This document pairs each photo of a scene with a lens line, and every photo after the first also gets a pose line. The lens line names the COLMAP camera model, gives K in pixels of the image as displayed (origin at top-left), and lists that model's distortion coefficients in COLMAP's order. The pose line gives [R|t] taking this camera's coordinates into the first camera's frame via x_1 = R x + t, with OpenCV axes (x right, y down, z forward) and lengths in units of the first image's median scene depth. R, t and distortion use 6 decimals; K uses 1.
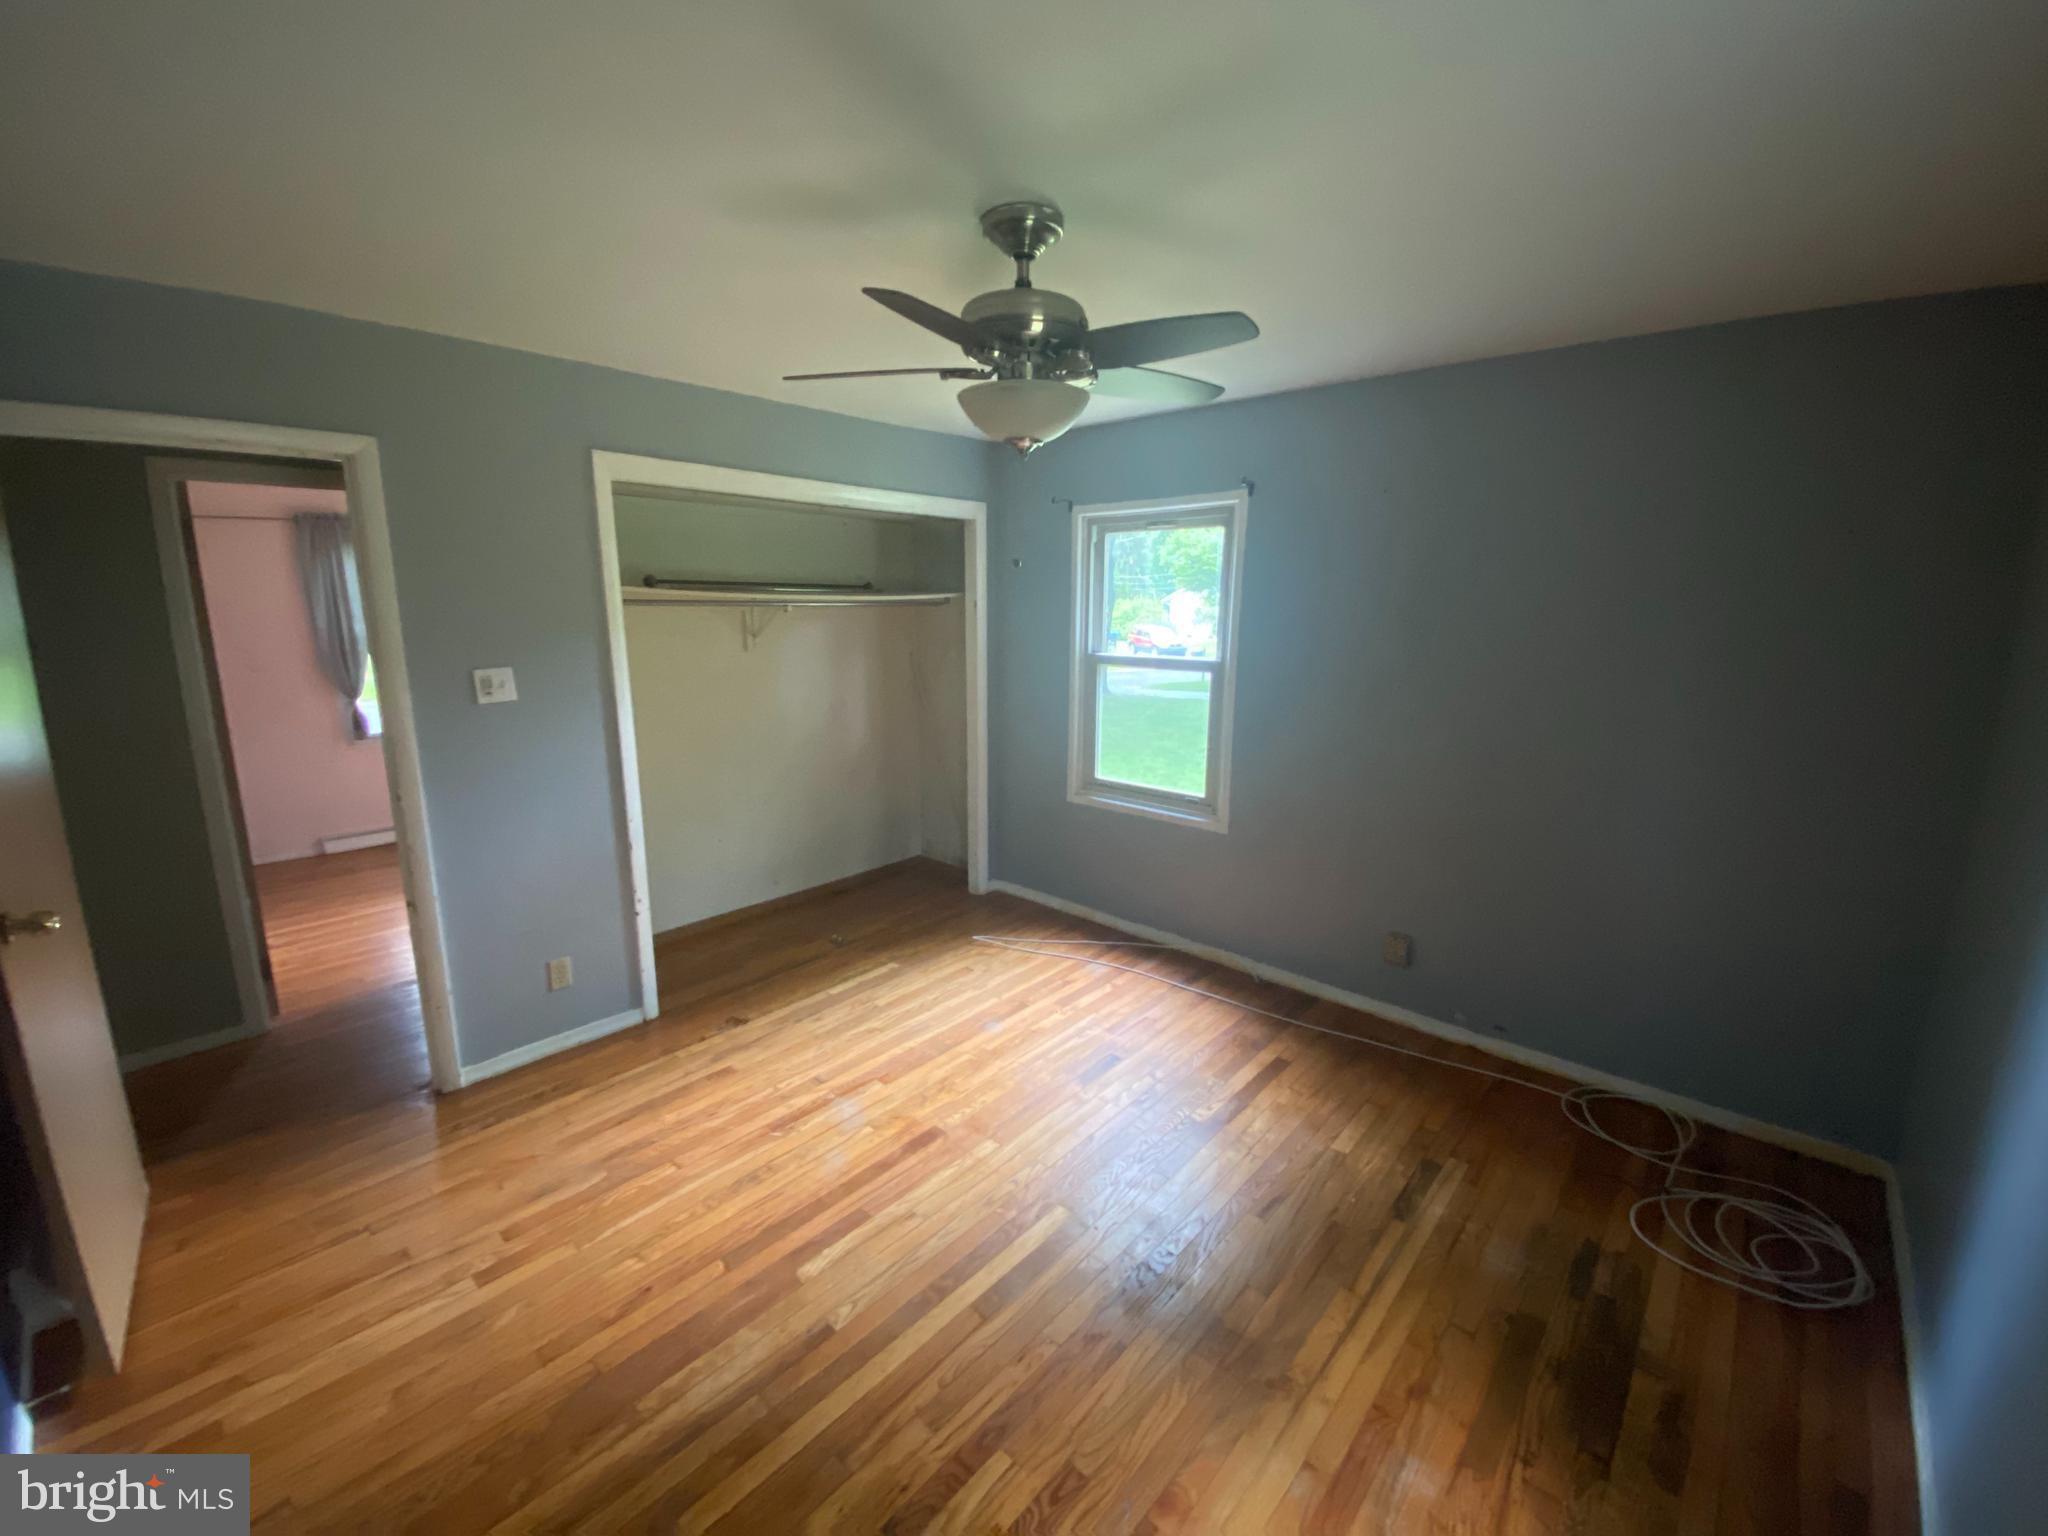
lens RADIAL K [[858.4, 0, 1024.0], [0, 858.4, 768.0], [0, 0, 1]] dist [0.066623, -0.046210]
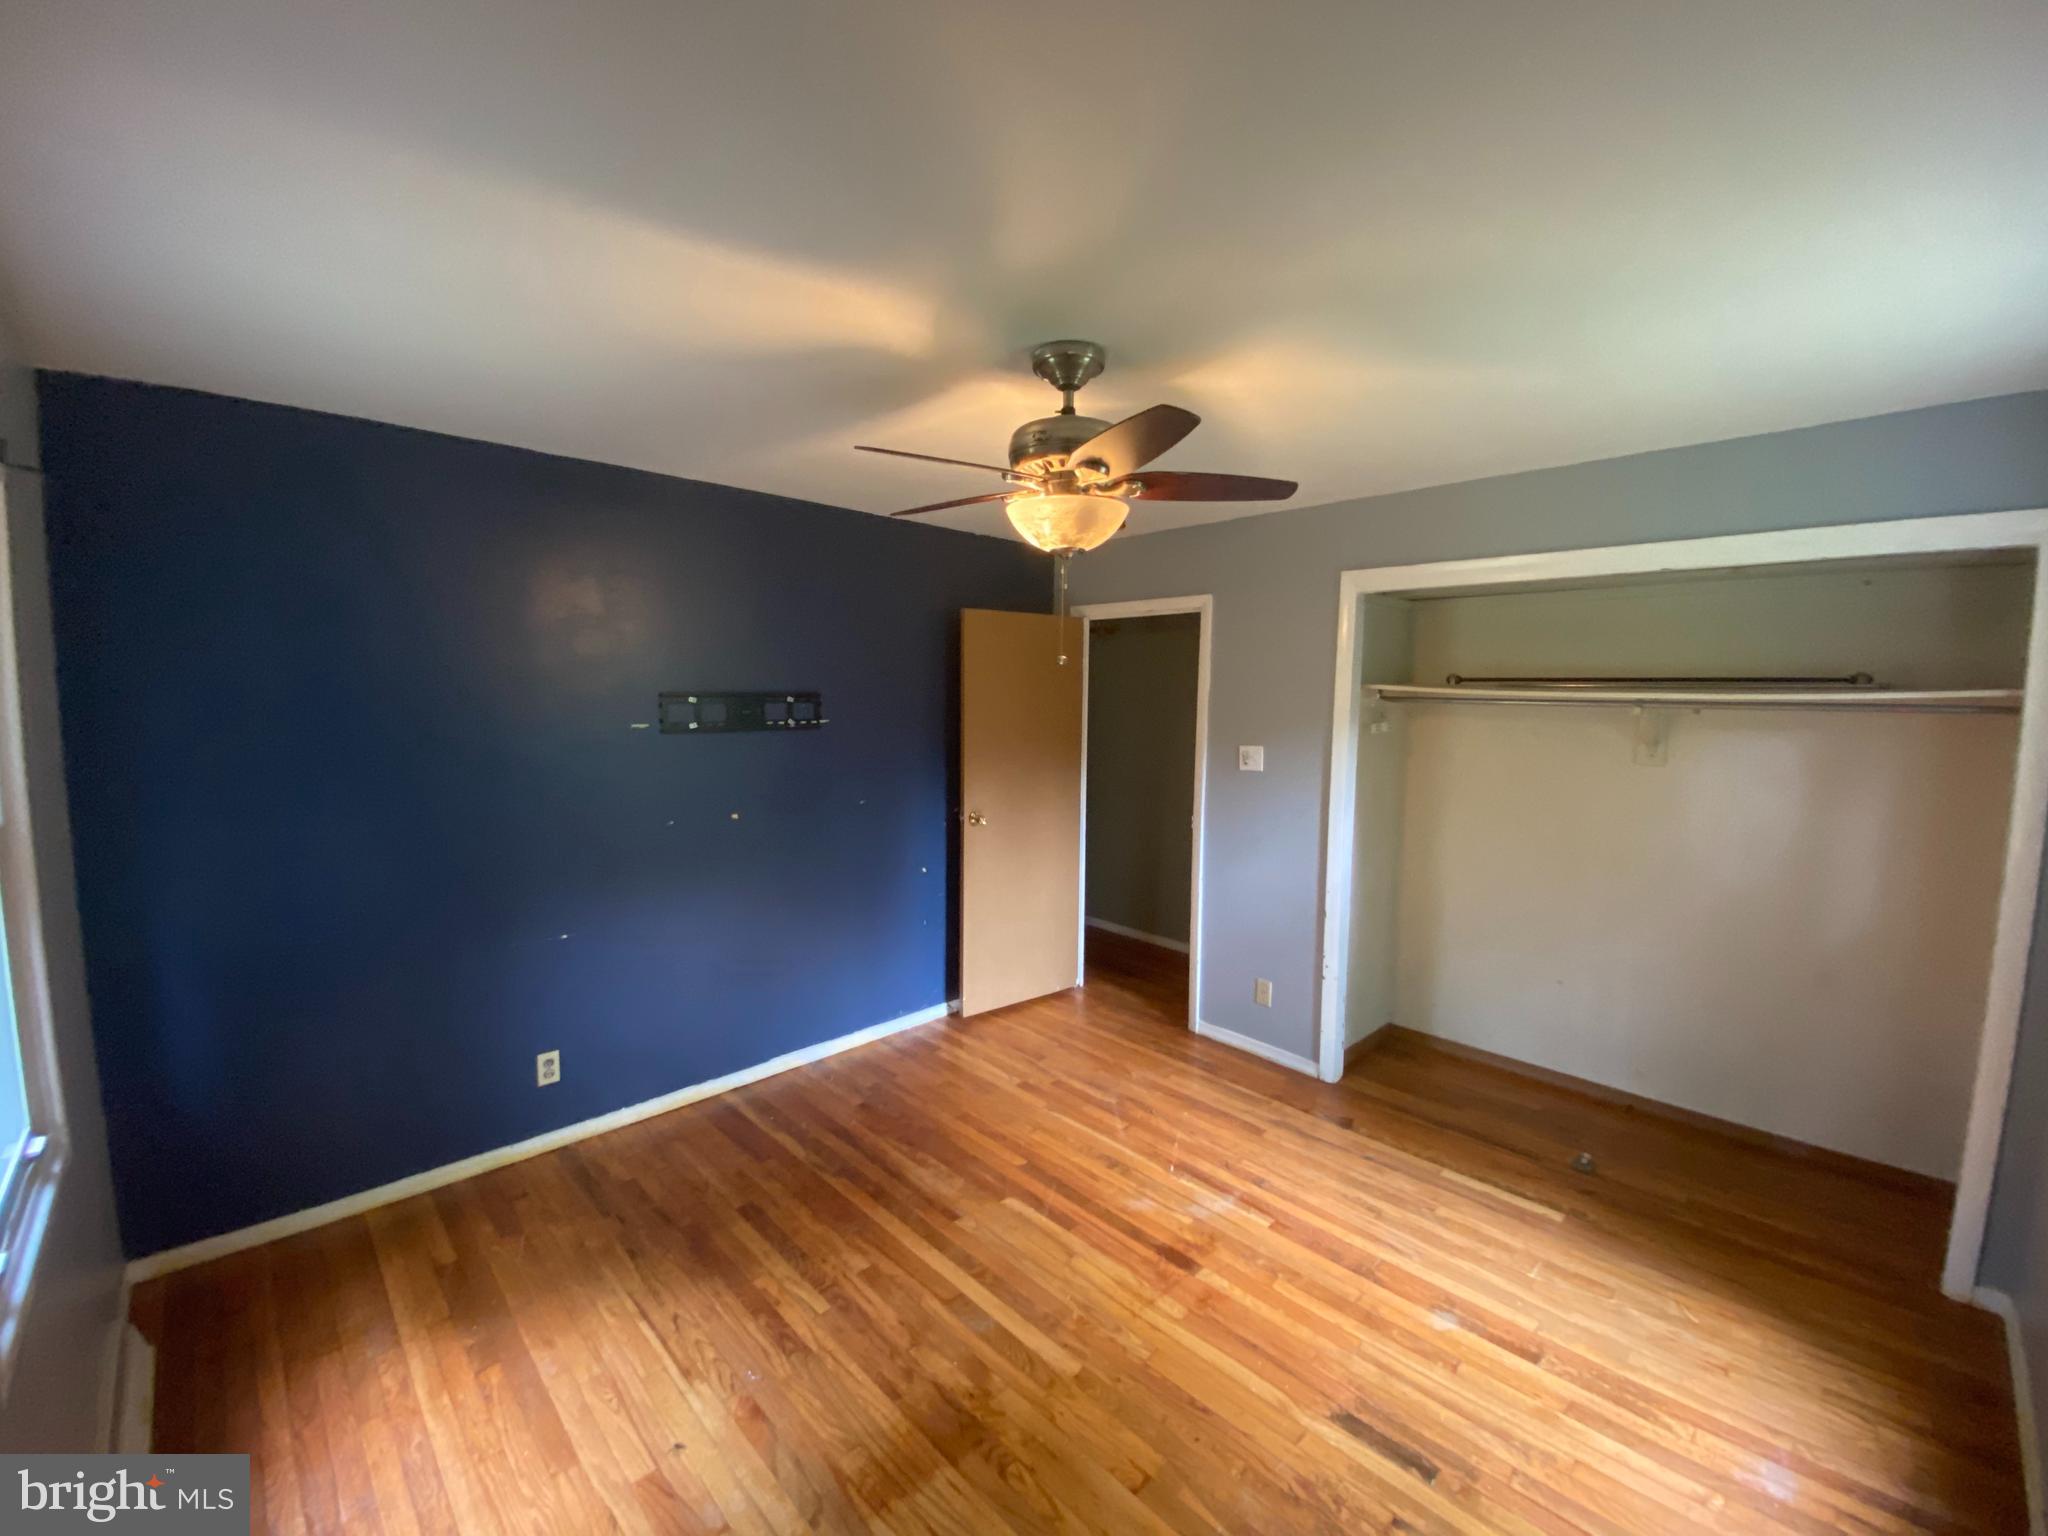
lens RADIAL K [[858.4, 0, 1024.0], [0, 858.4, 768.0], [0, 0, 1]] dist [0.066623, -0.046210]
pose [[-0.091779, 0.091854, -0.991534, 0.767743], [-0.201798, 0.973360, 0.108849, -0.156267], [0.975118, 0.210079, -0.070798, 0.765645]]
